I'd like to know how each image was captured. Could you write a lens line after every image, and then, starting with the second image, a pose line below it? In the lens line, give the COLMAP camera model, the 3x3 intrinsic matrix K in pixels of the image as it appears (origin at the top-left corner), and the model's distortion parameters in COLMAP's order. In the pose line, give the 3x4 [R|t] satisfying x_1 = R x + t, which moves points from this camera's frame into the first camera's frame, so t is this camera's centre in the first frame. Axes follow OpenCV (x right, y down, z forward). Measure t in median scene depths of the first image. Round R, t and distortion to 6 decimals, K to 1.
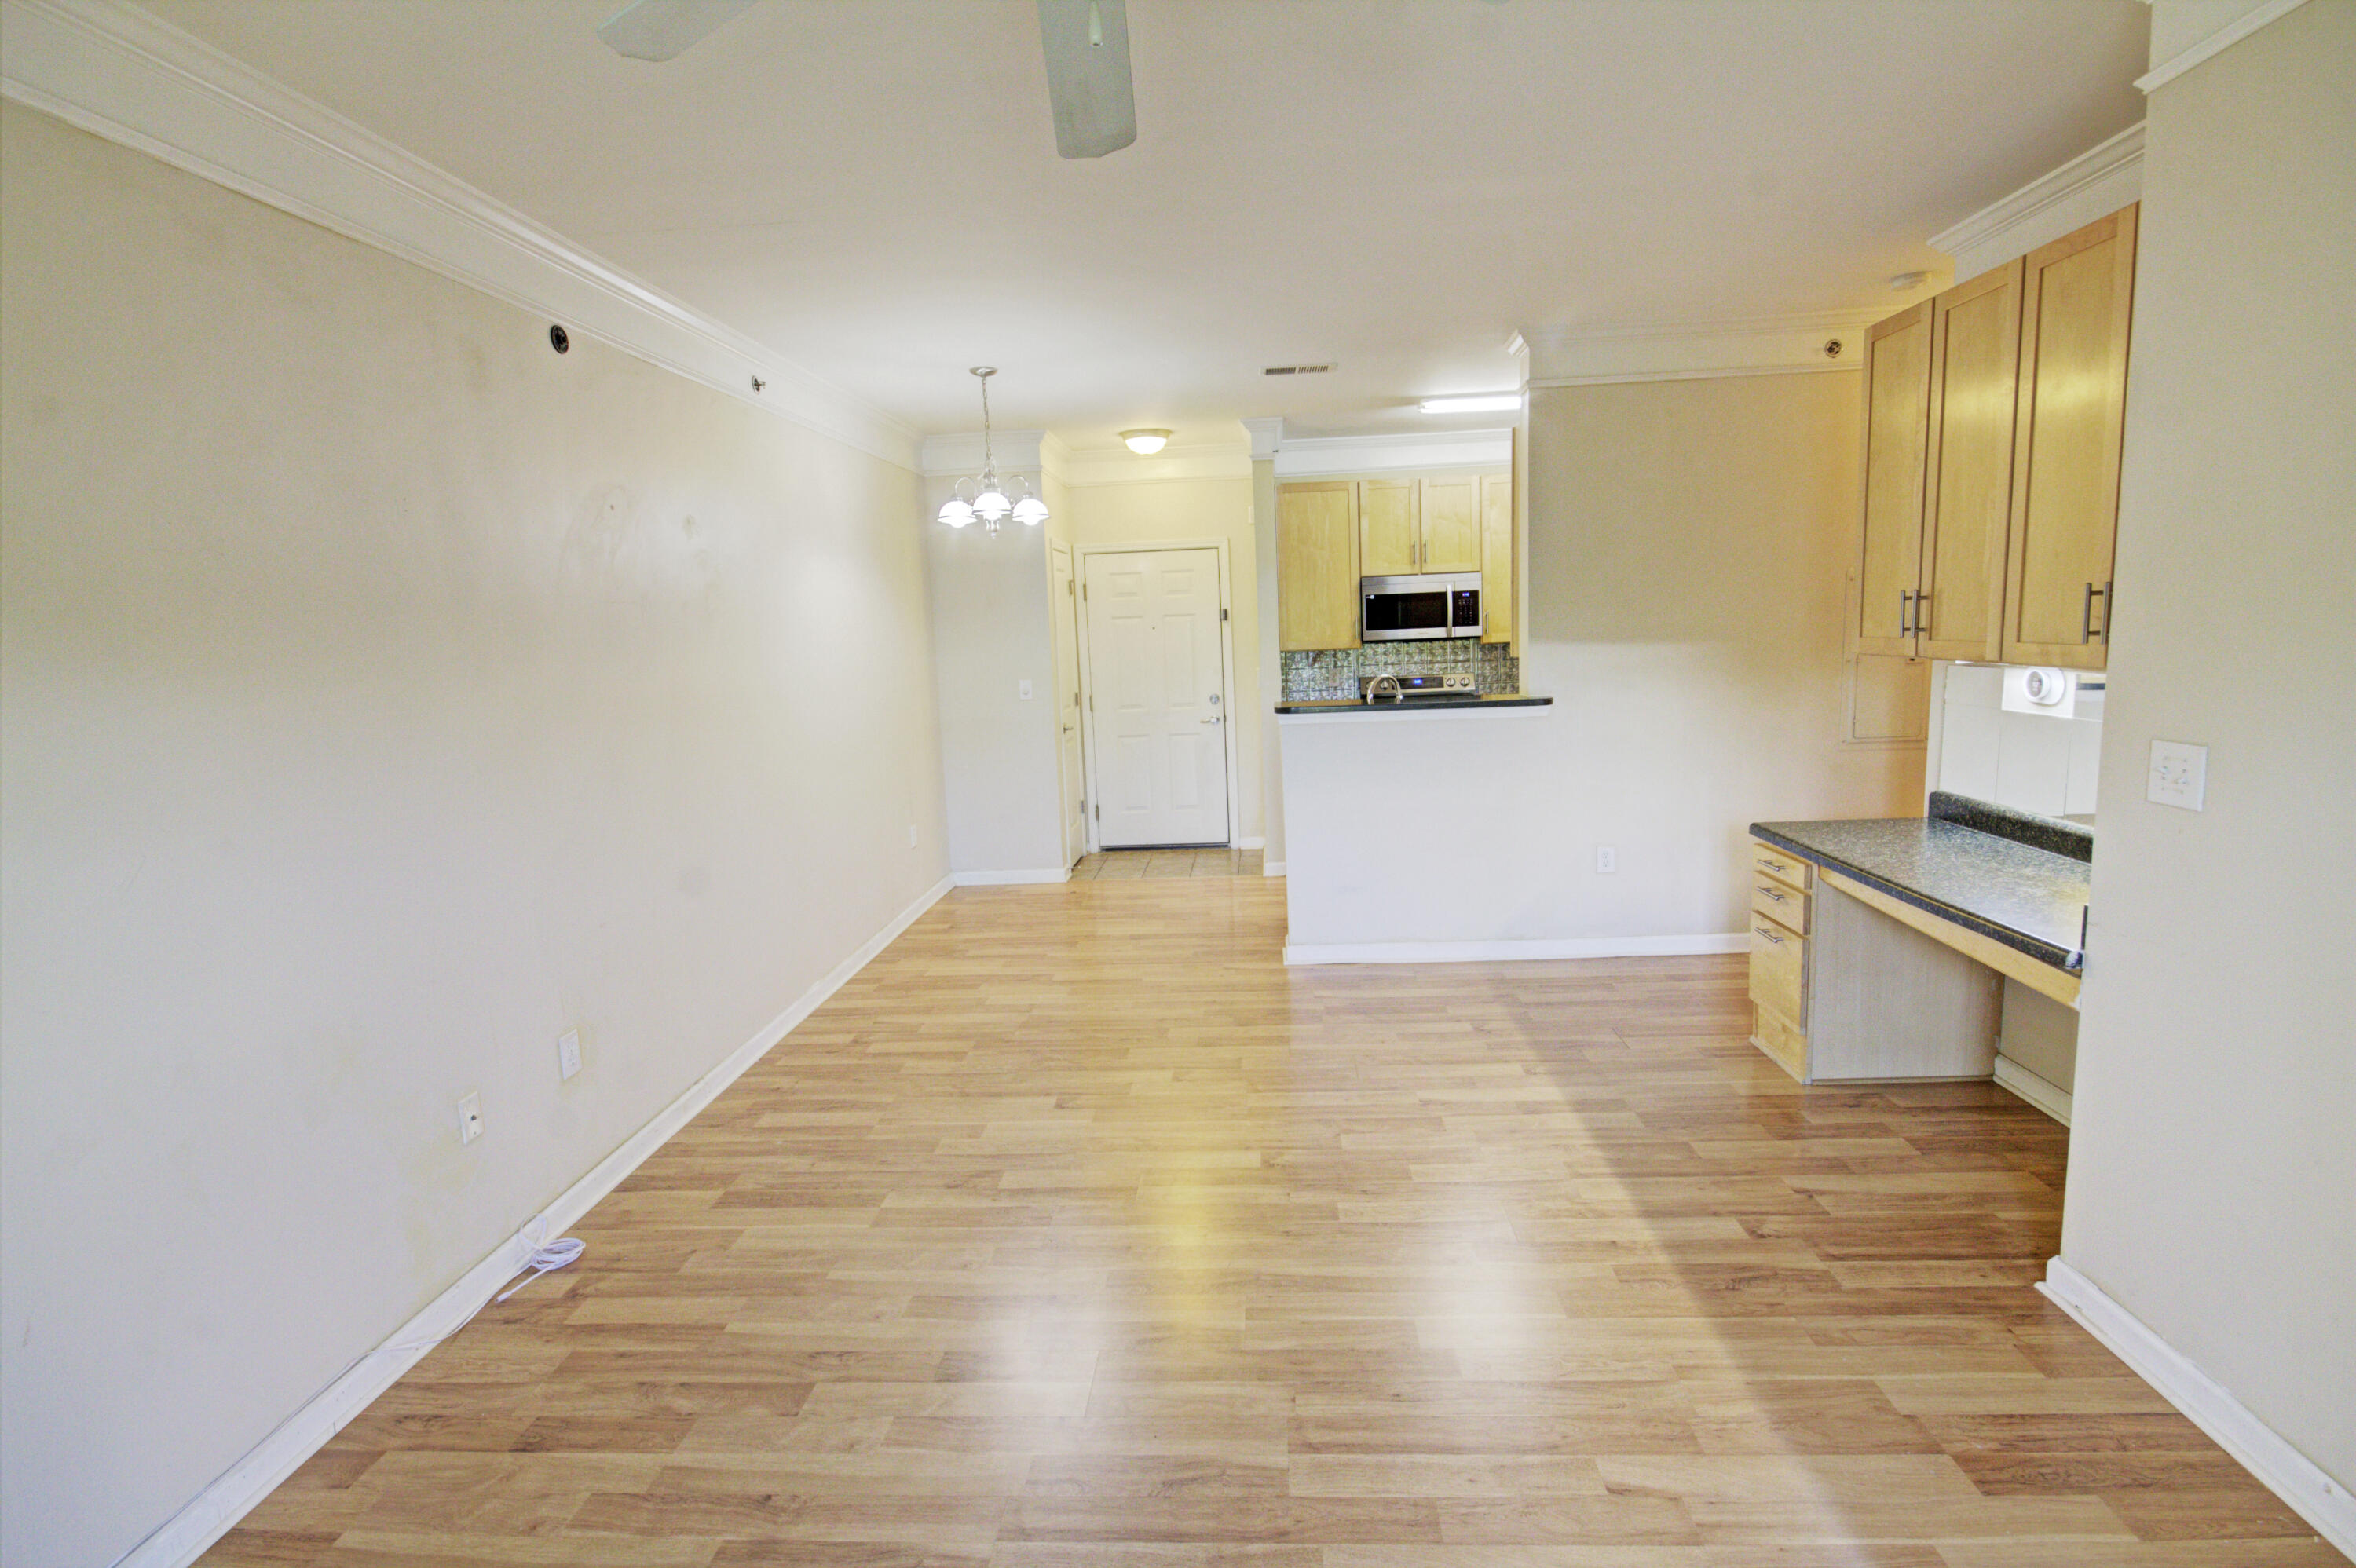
lens RADIAL K [[1103.5, 0, 1193.7], [0, 1103.5, 775.1], [0, 0, 1]] dist [-0.012864, -0.000555]
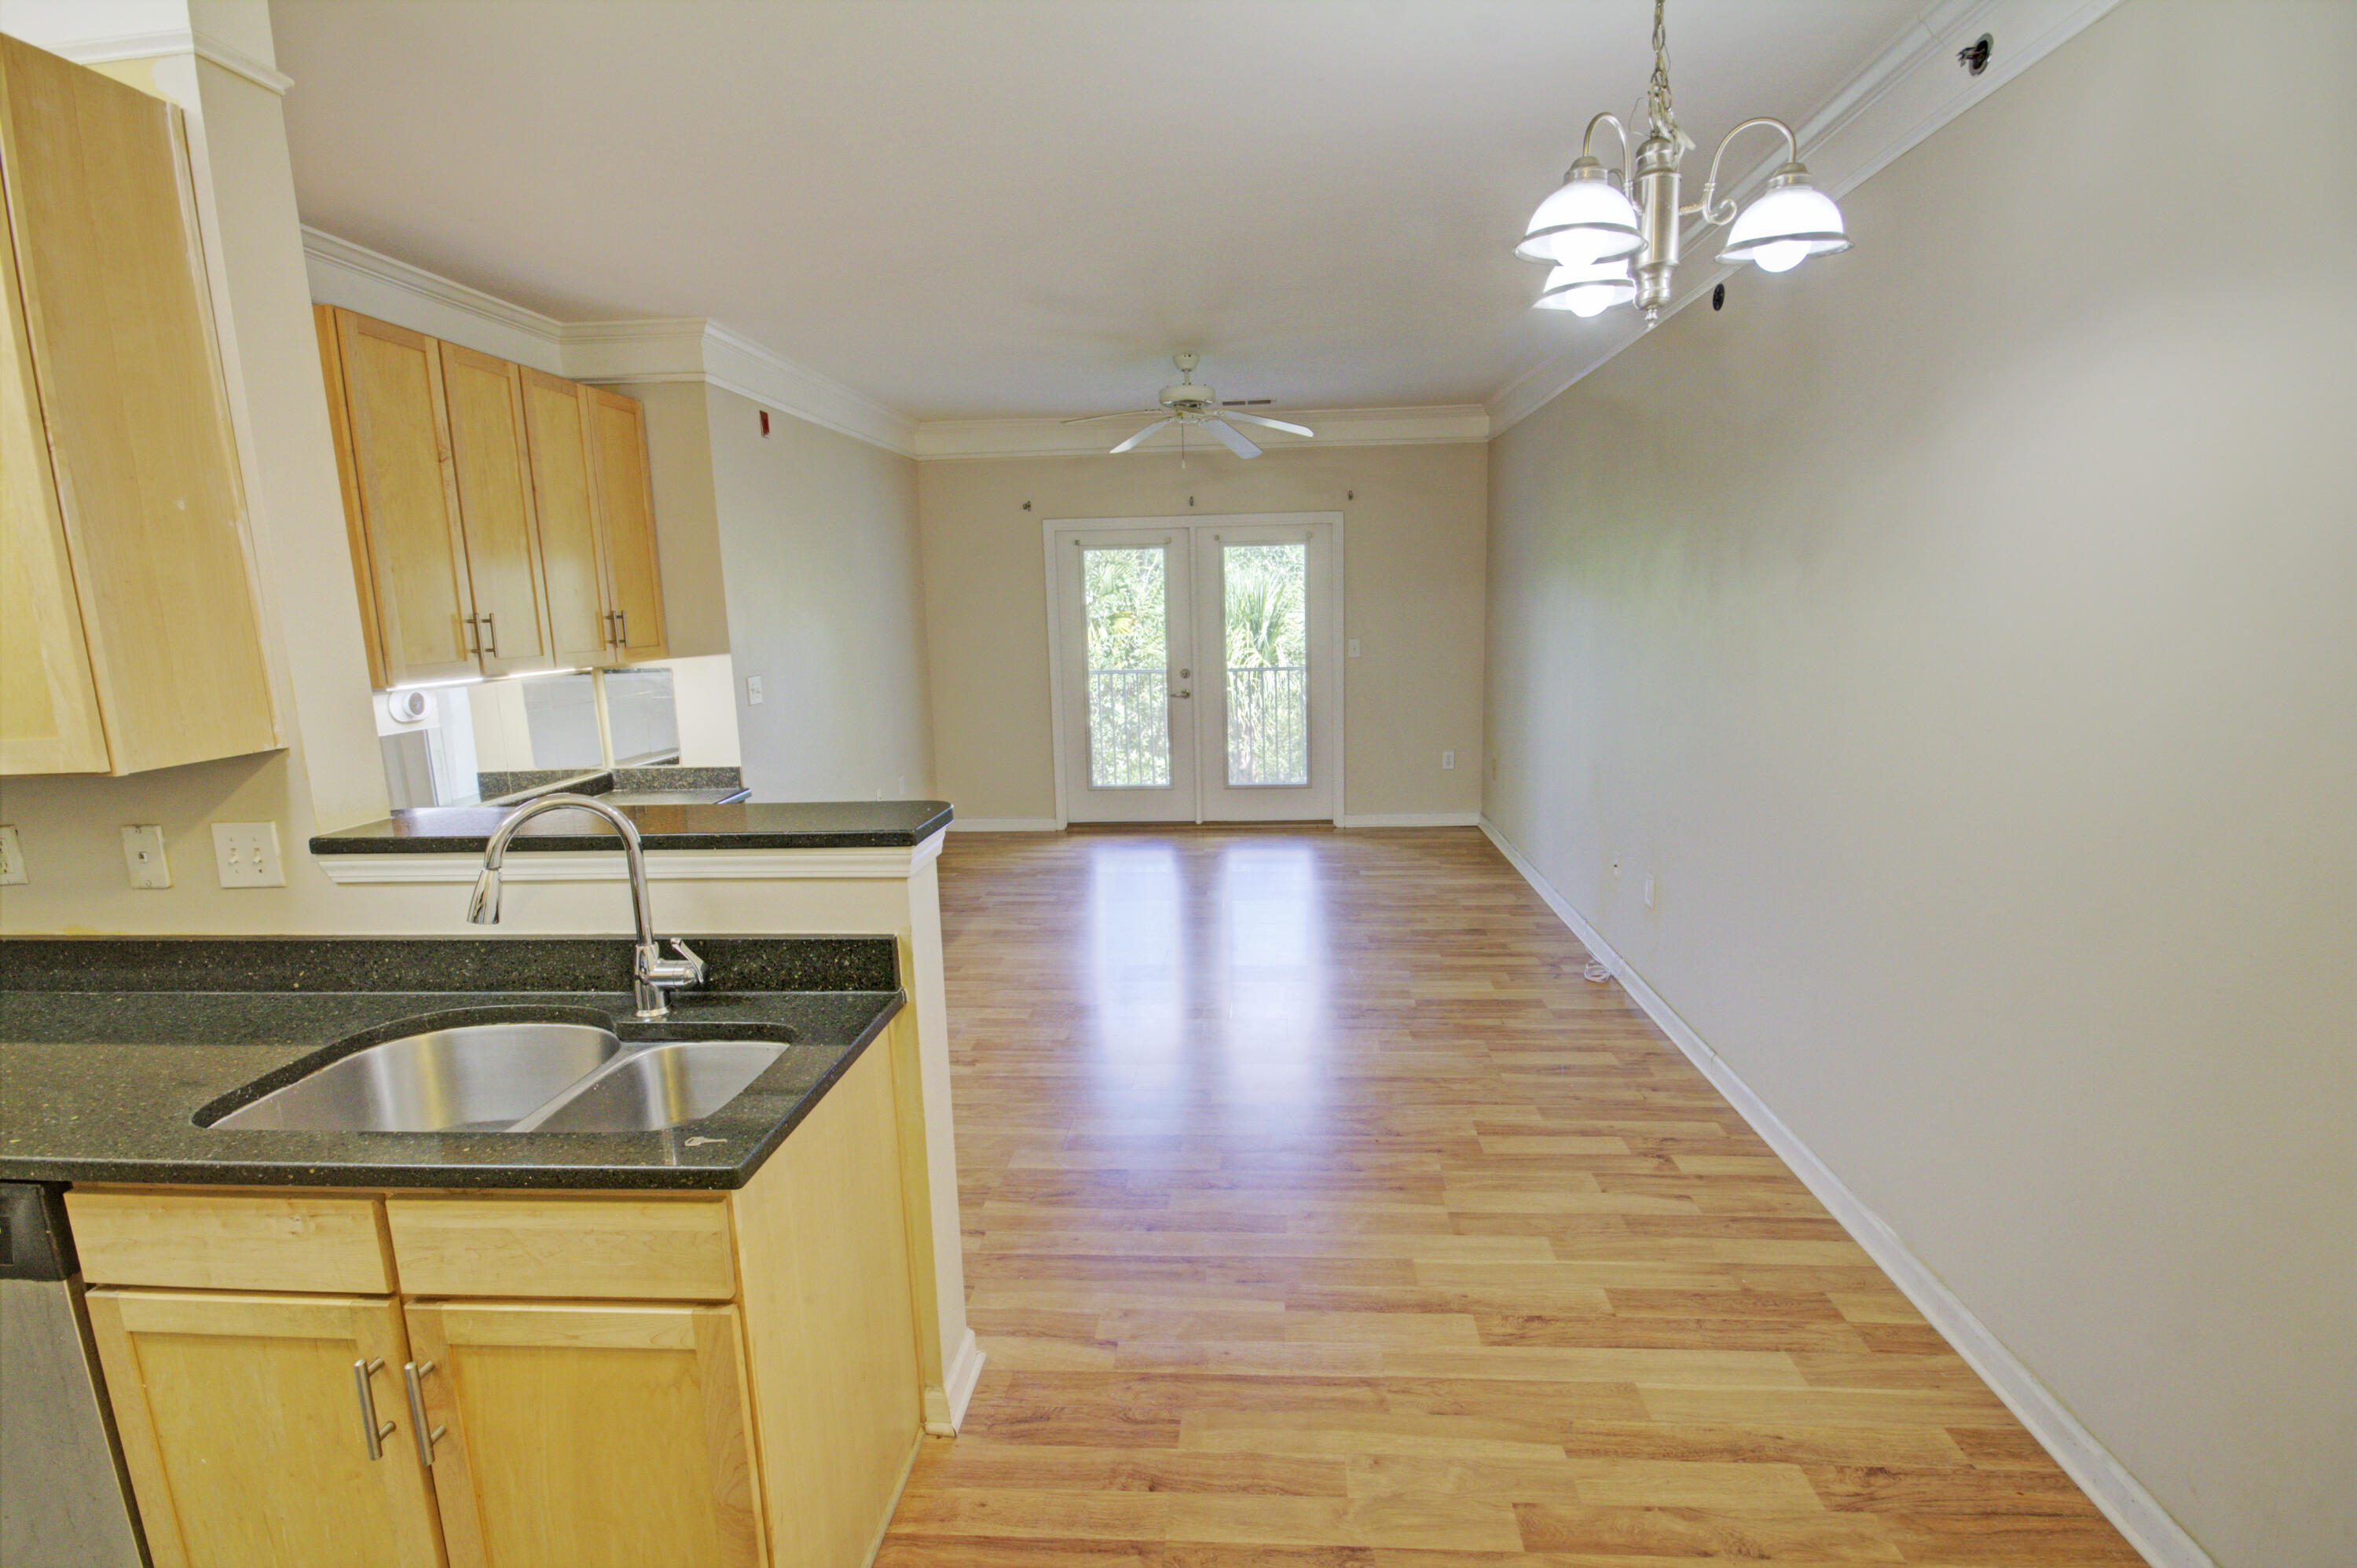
lens RADIAL K [[1104.0, 0, 1193.8], [0, 1104.0, 796.5], [0, 0, 1]] dist [-0.012864, -0.000555]
pose [[-0.997641, 0.065509, 0.020530, -0.044926], [0.068647, 0.948492, 0.309274, -0.283174], [0.000788, 0.309953, -0.950751, 2.065507]]
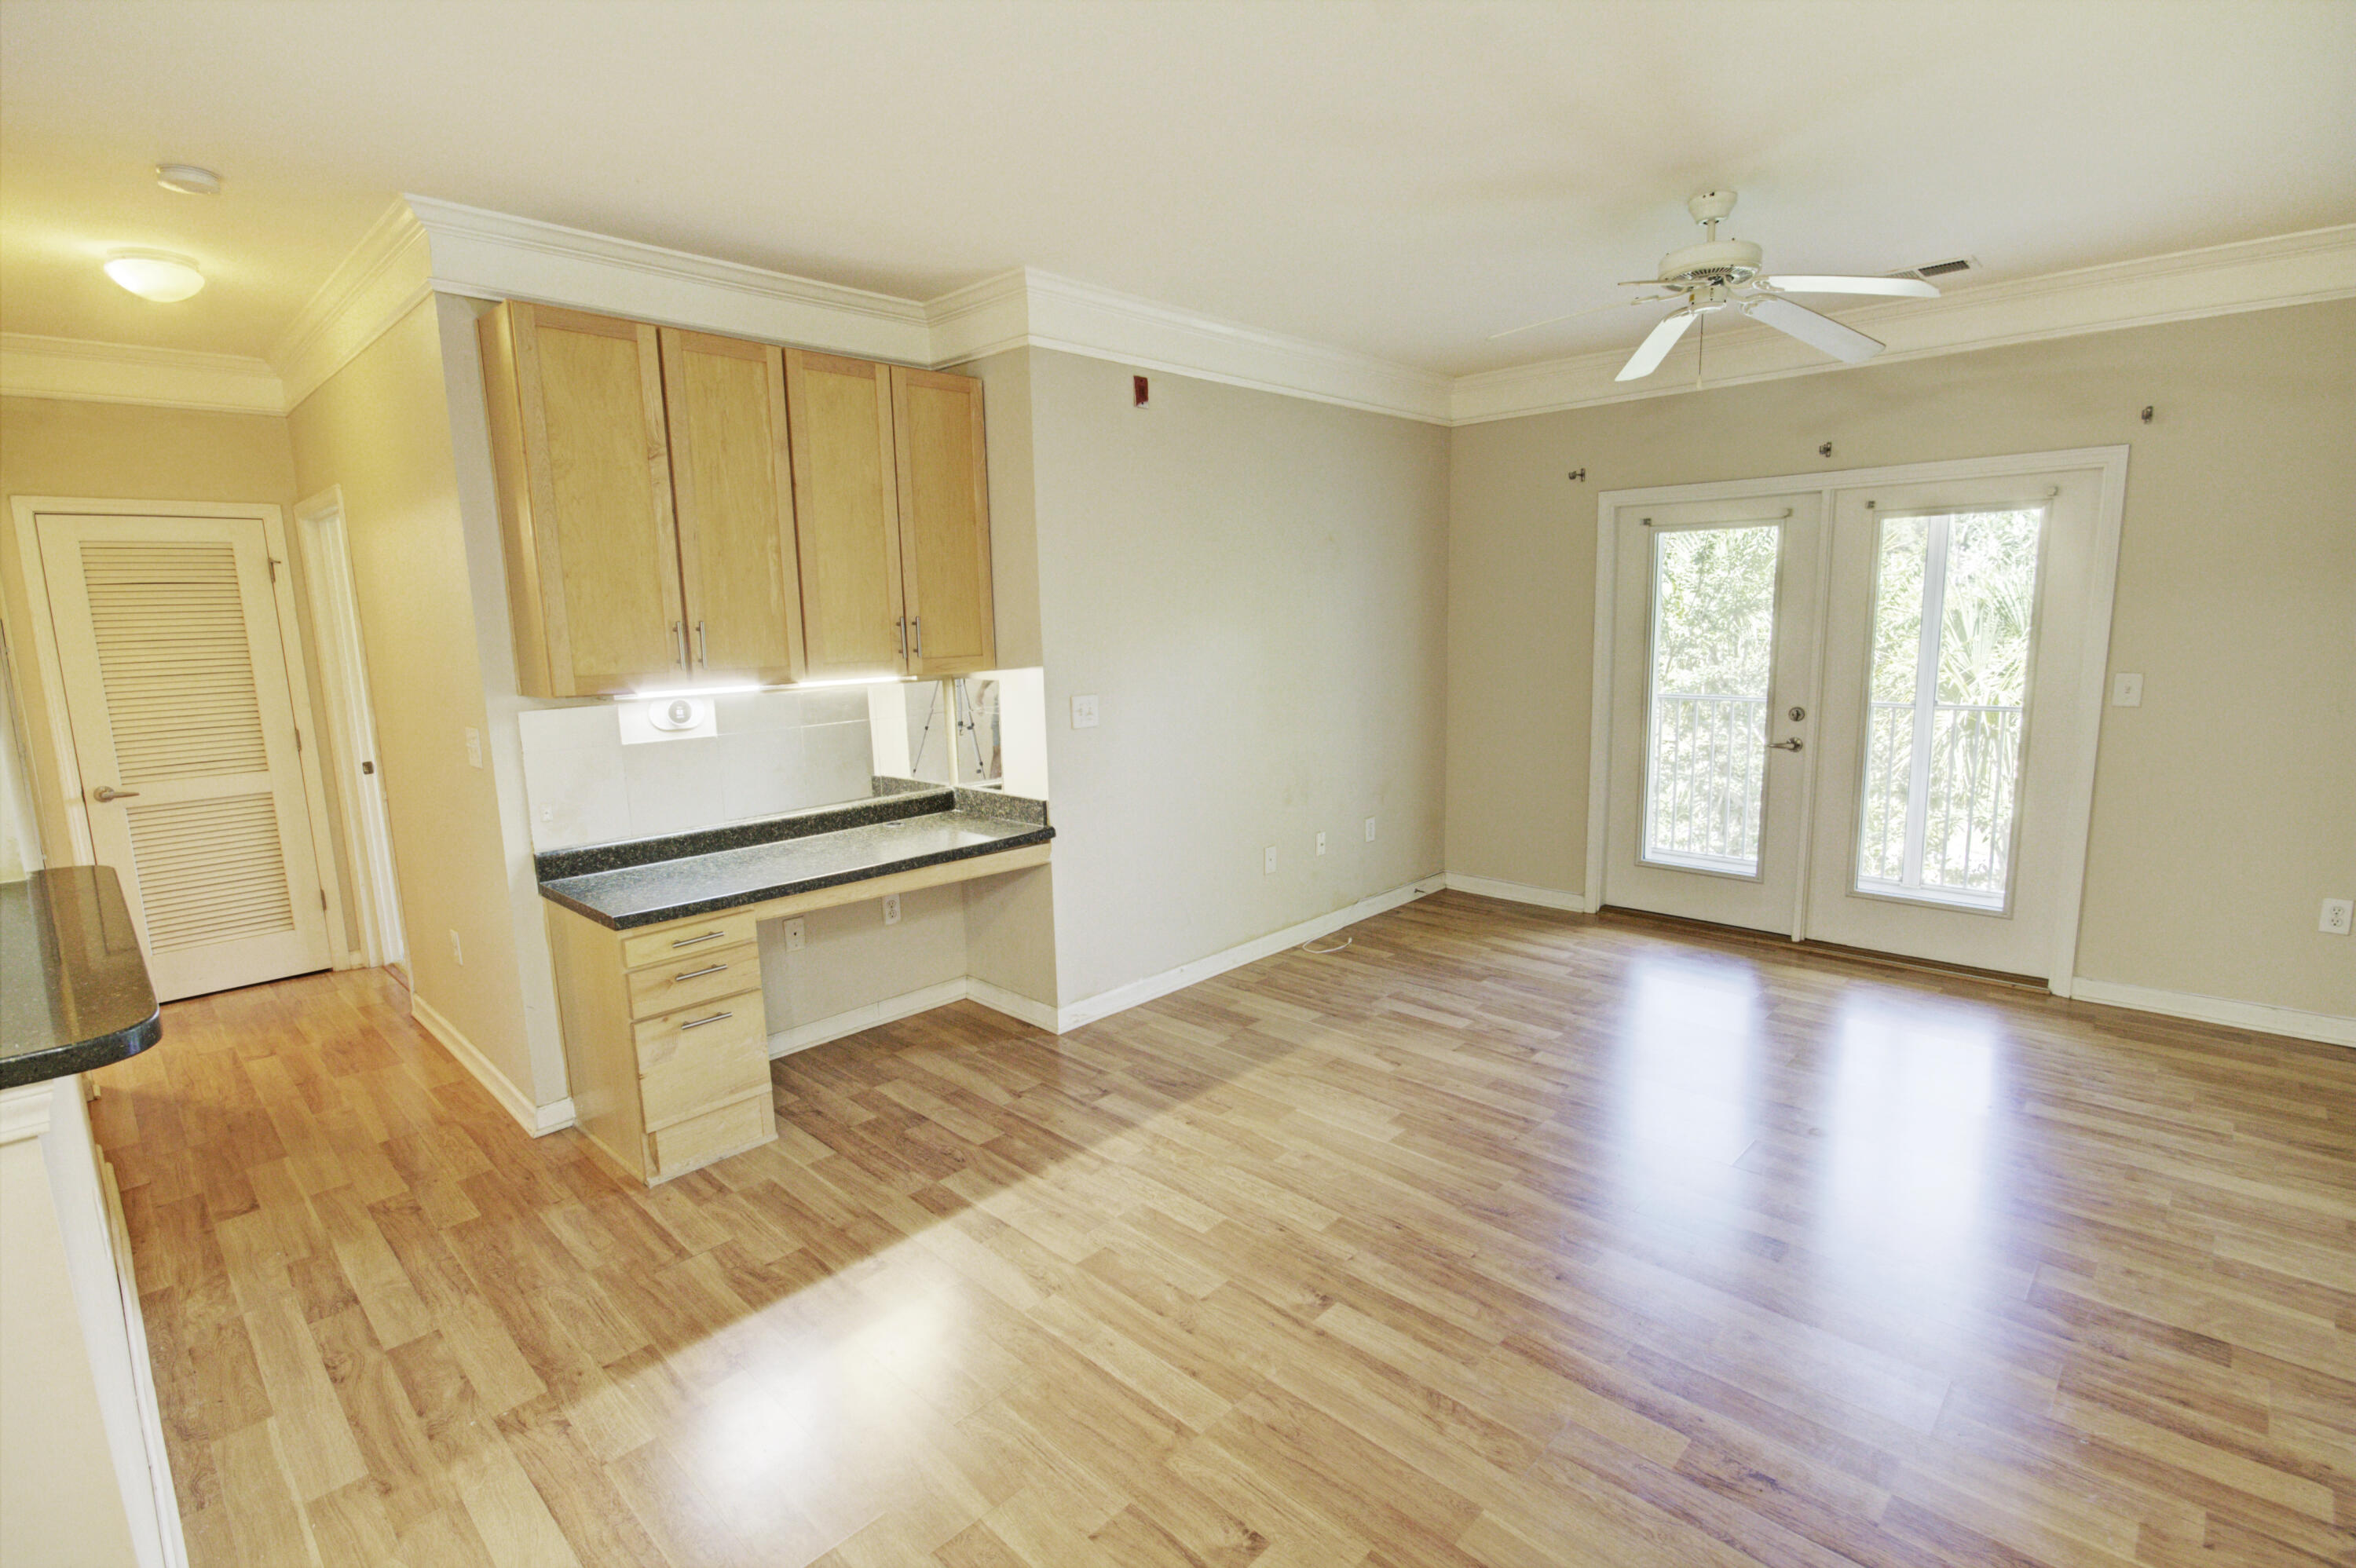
lens RADIAL K [[1103.5, 0, 1182.4], [0, 1103.5, 795.2], [0, 0, 1]] dist [-0.012864, -0.000555]
pose [[-0.758861, -0.046568, 0.649586, -0.334326], [0.143809, 0.960836, 0.236882, -0.189180], [-0.635177, 0.273177, -0.722444, 1.468755]]
